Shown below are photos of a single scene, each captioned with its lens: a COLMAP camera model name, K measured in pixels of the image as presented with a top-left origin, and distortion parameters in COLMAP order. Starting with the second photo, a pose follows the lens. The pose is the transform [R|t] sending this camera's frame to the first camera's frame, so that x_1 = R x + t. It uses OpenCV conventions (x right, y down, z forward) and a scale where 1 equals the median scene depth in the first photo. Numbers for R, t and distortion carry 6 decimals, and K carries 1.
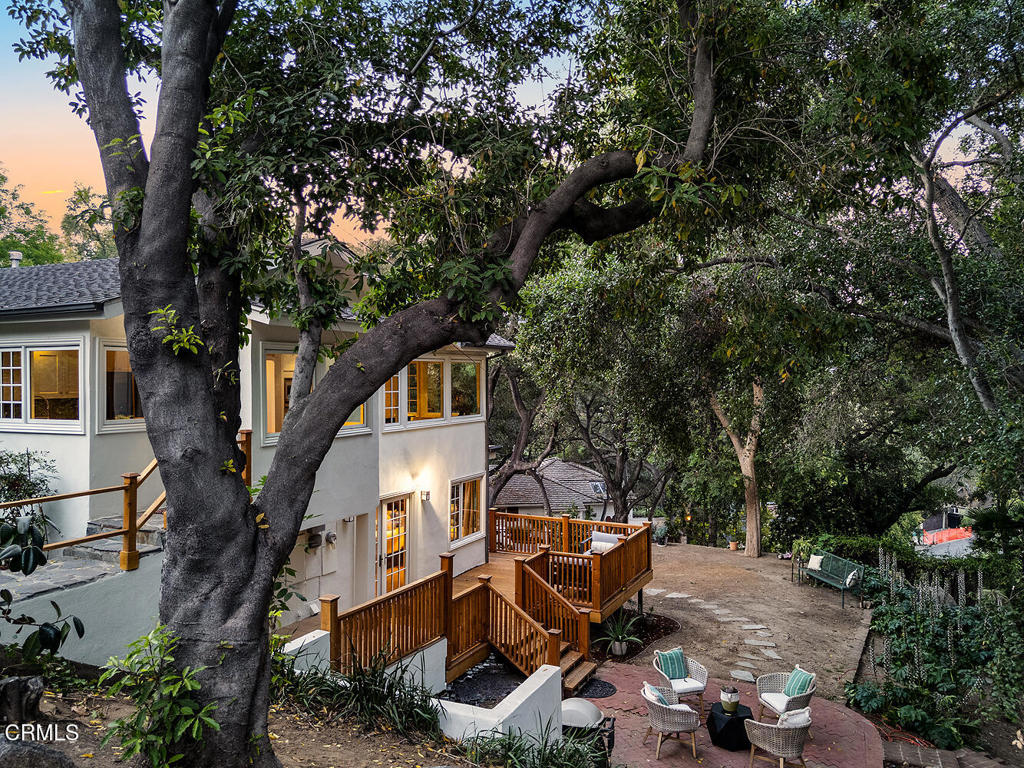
lens RADIAL K [[763.9, 0, 516.1], [0, 763.9, 378.7], [0, 0, 1]] dist [0.056188, -0.040420]
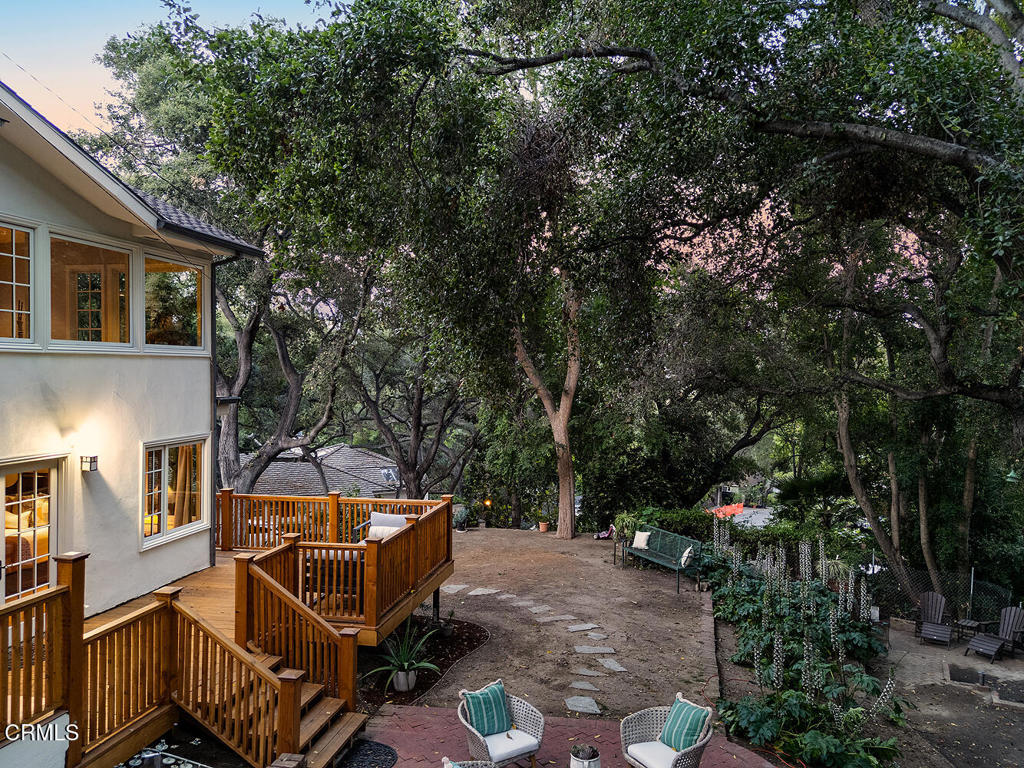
lens RADIAL K [[790.3, 0, 521.5], [0, 790.3, 375.3], [0, 0, 1]] dist [0.107828, -0.144334]
pose [[0.964496, 0.004344, 0.264063, 0.040194], [-0.007248, 0.999923, 0.010026, 0.066252], [-0.264000, -0.011584, 0.964453, 0.260384]]
